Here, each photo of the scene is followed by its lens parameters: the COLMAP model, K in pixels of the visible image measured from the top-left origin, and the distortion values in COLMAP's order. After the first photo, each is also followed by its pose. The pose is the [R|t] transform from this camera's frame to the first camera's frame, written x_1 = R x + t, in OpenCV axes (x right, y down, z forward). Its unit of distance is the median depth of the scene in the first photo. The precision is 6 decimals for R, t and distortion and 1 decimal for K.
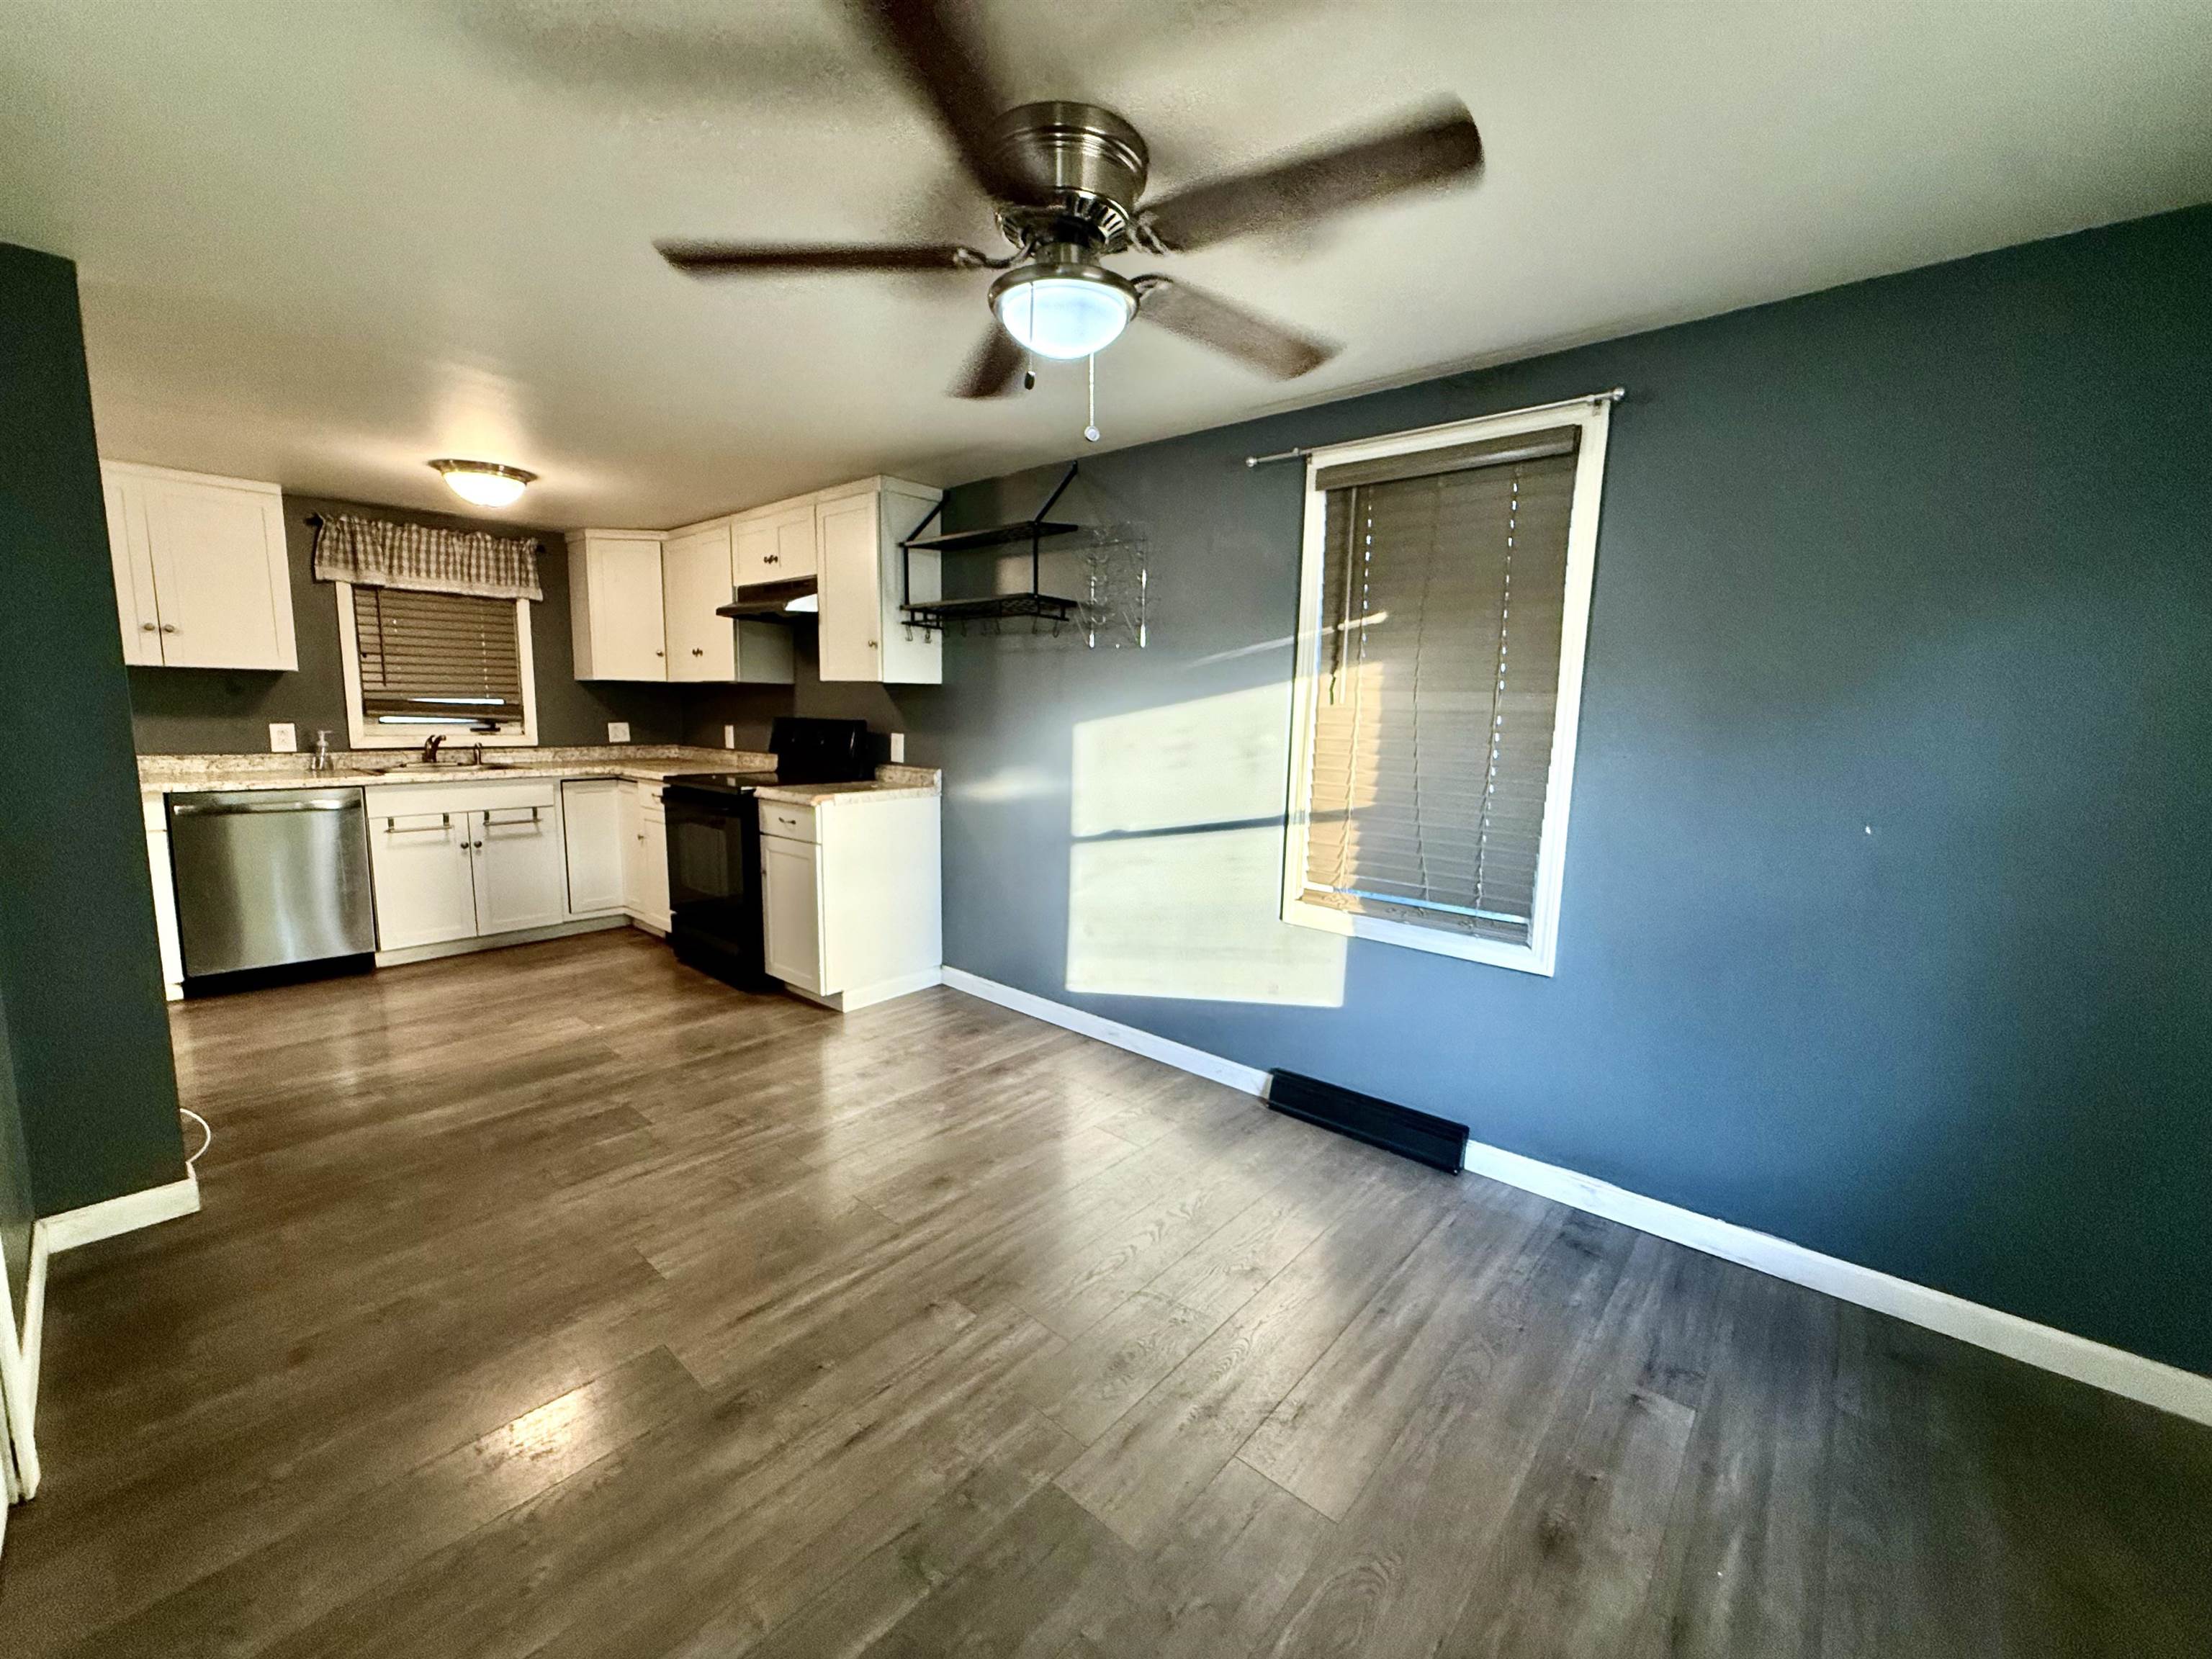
lens RADIAL K [[881.4, 0, 1101.5], [0, 881.4, 833.9], [0, 0, 1]] dist [-0.000969, -0.000126]
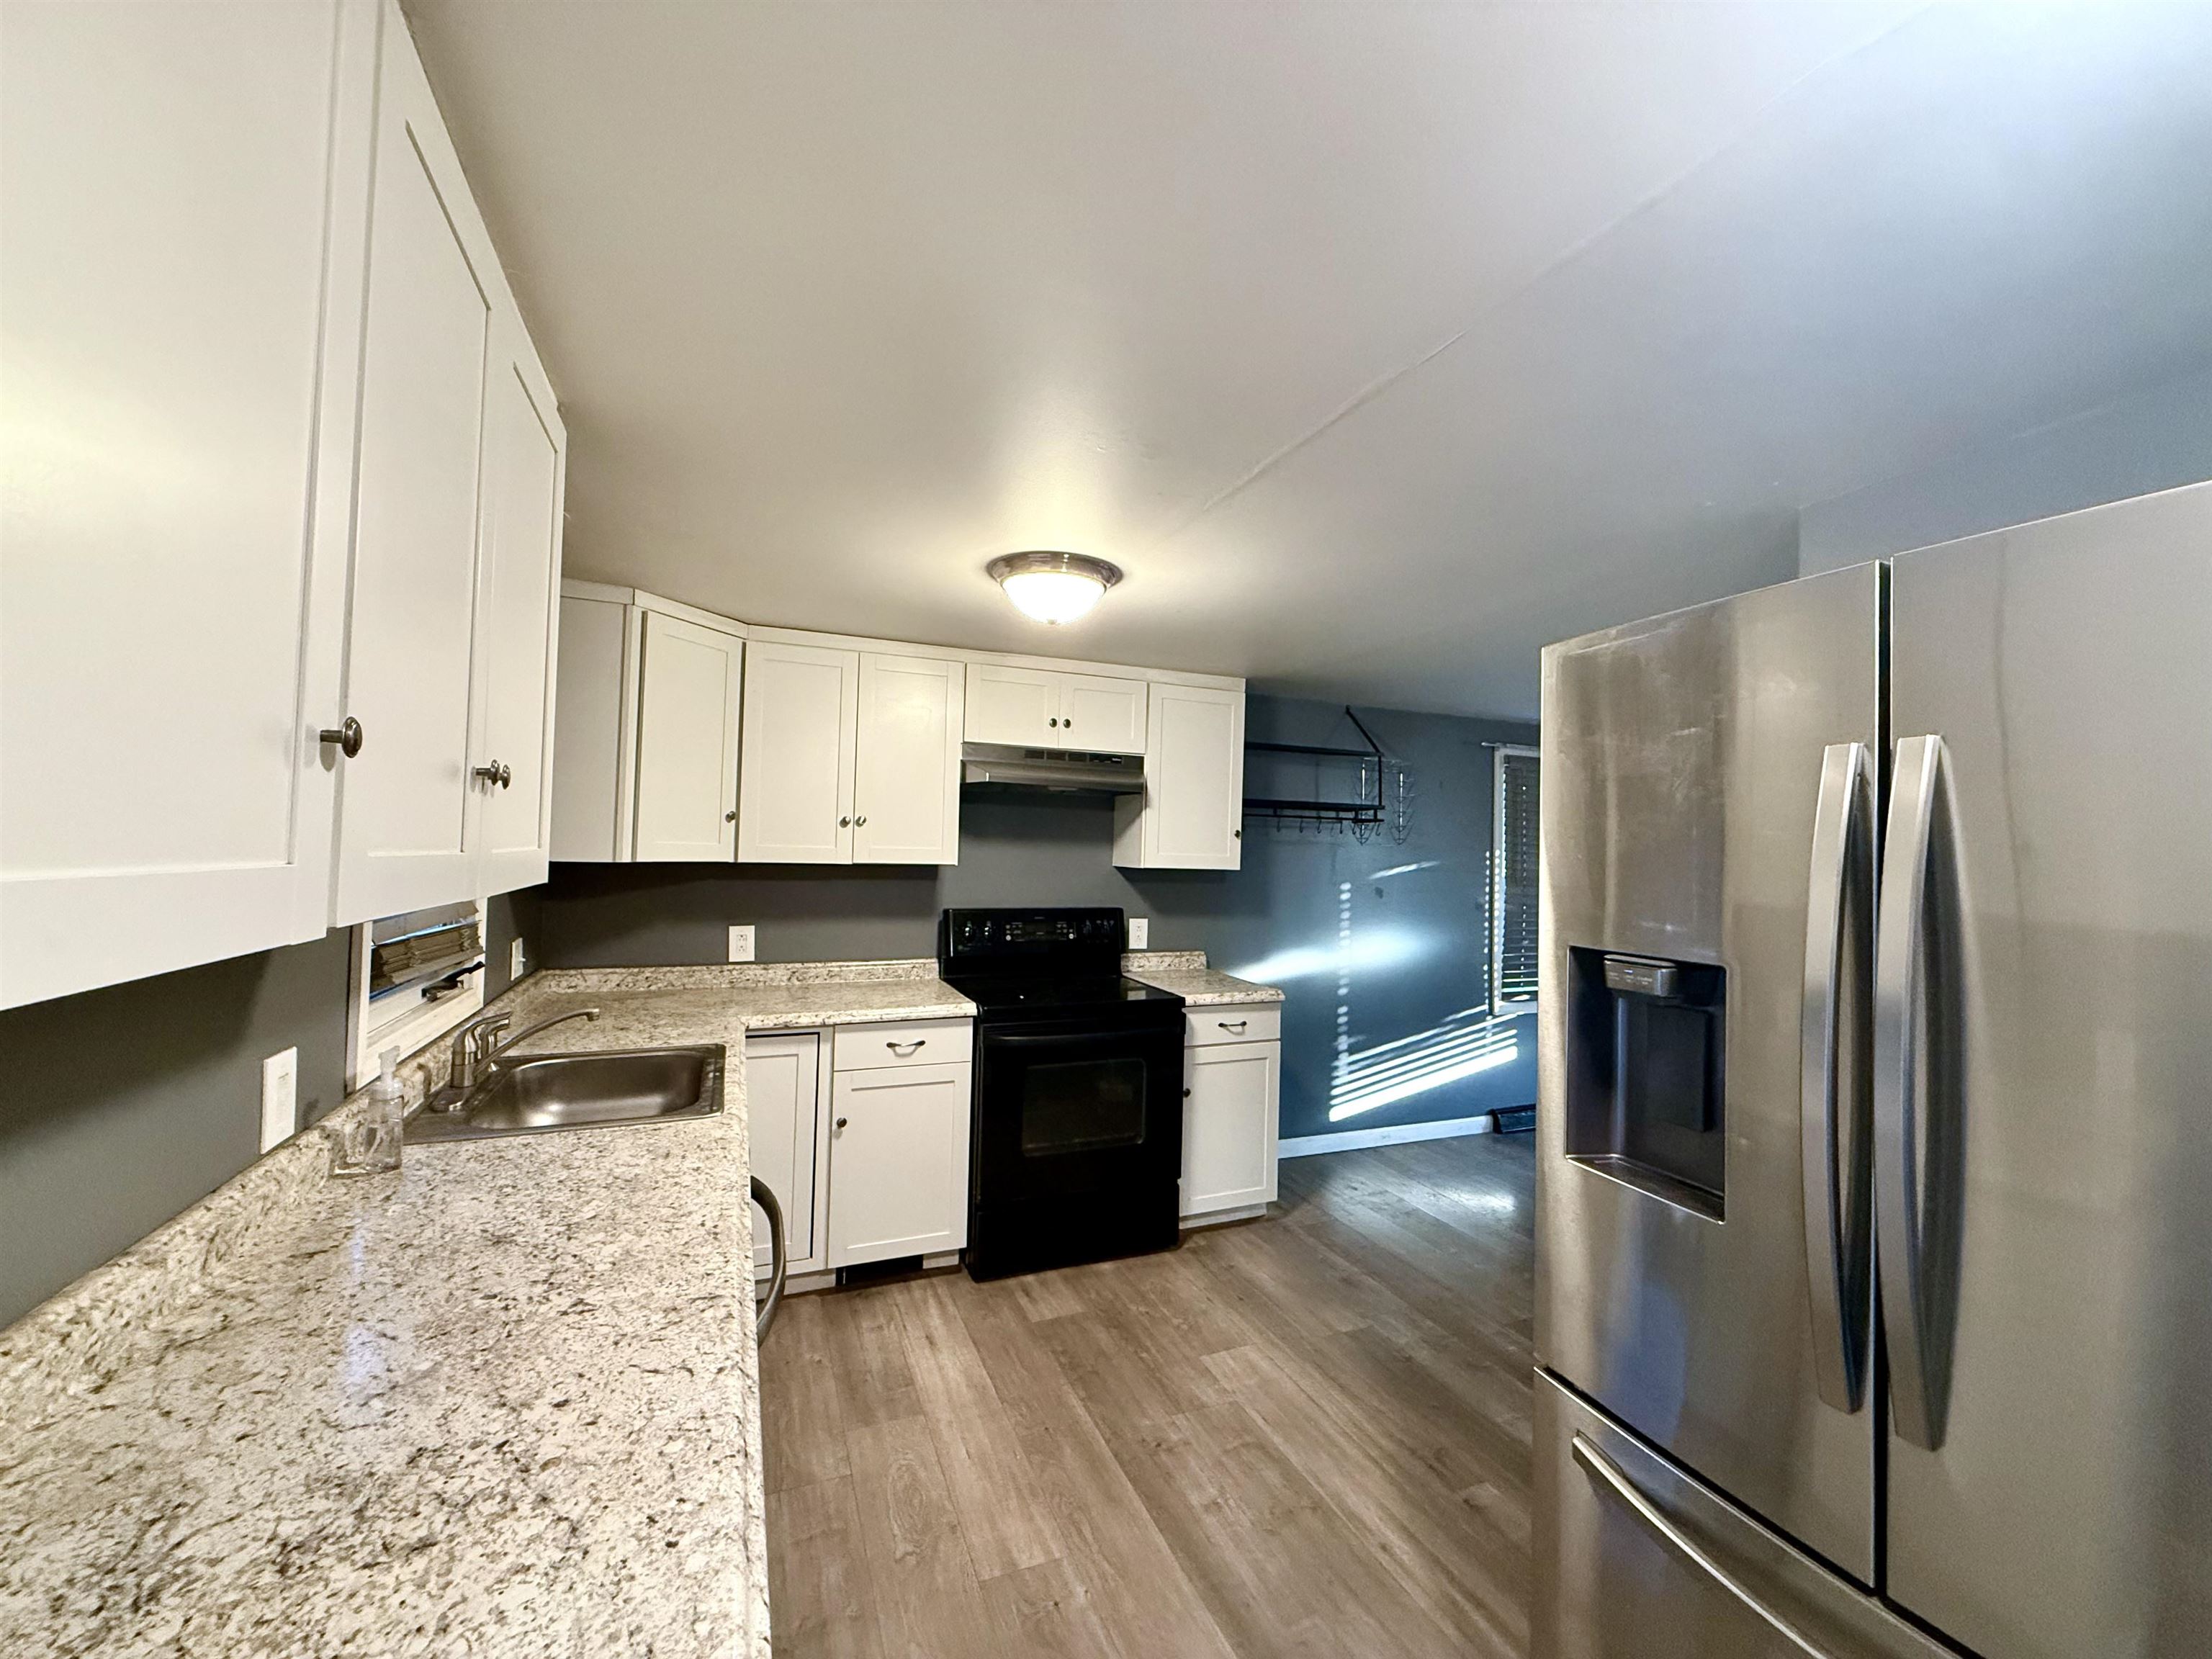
lens RADIAL K [[881.4, 0, 1100.7], [0, 881.4, 826.8], [0, 0, 1]] dist [-0.000969, -0.000126]
pose [[0.443530, 0.008663, 0.896218, -1.261596], [0.112974, 0.991437, -0.065493, -0.177280], [-0.889111, 0.130298, 0.438753, 0.699598]]
